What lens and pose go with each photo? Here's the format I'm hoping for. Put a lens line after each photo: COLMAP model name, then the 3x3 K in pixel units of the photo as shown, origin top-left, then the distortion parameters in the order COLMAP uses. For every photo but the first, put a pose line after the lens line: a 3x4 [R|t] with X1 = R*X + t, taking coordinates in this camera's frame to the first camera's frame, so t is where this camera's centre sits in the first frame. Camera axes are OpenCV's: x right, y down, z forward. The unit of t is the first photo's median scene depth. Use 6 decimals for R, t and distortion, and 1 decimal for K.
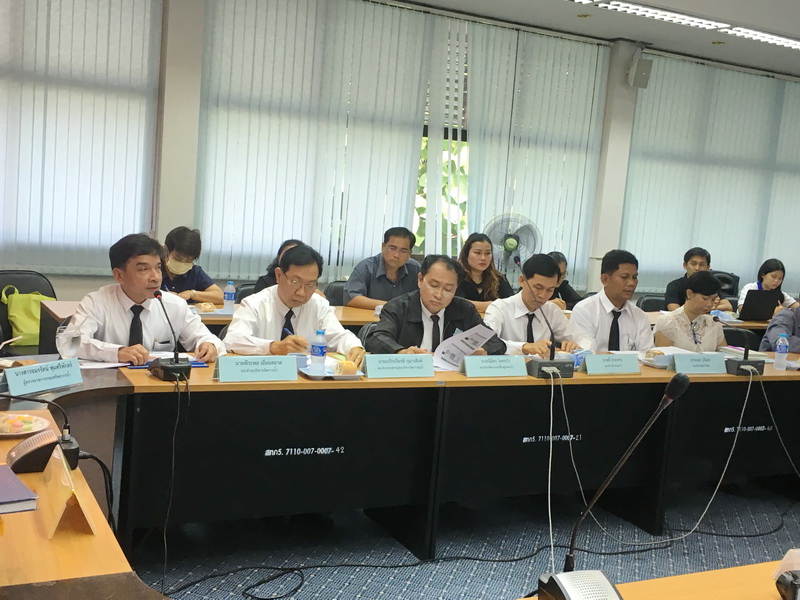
lens RADIAL K [[927.9, 0, 400.0], [0, 927.9, 300.0], [0, 0, 1]] dist [0.045897, -0.005506]
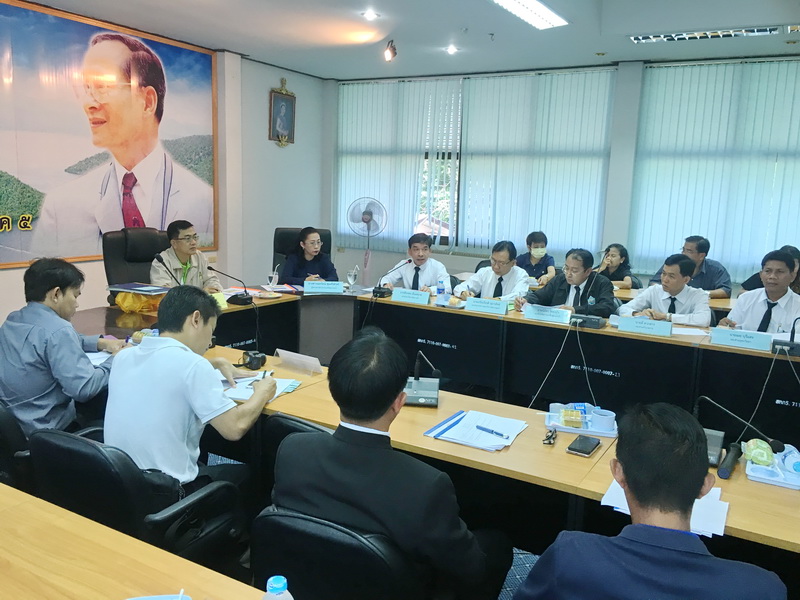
lens RADIAL K [[678.1, 0, 398.0], [0, 678.1, 293.6], [0, 0, 1]] dist [0.078863, -0.117260]
pose [[0.520114, 0.065364, -0.851592, 0.559702], [-0.086929, 0.995941, 0.023351, 0.018081], [0.849661, 0.061883, 0.523685, 0.100733]]
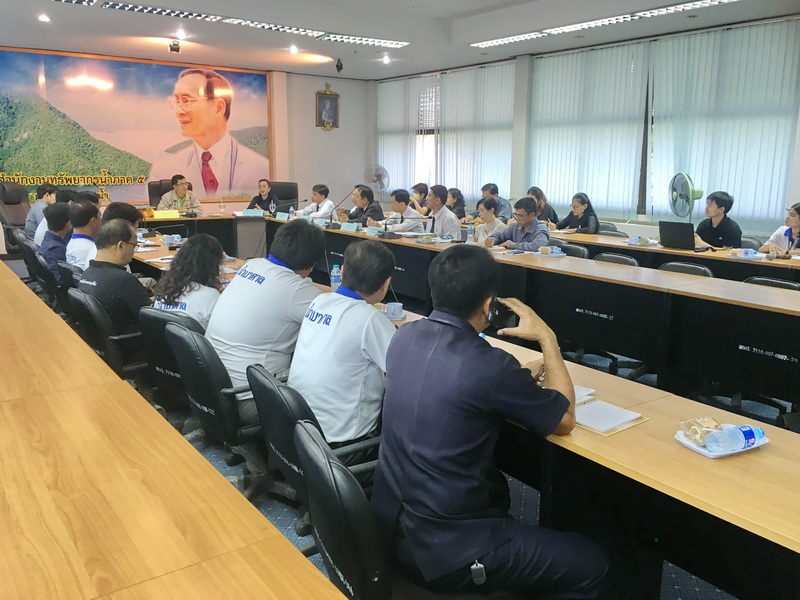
lens RADIAL K [[678.1, 0, 398.0], [0, 678.1, 293.6], [0, 0, 1]] dist [0.078863, -0.117260]
pose [[0.129061, 0.106975, -0.985850, 1.270705], [-0.108276, 0.989740, 0.093223, 0.038701], [0.985708, 0.094712, 0.139320, 0.559933]]
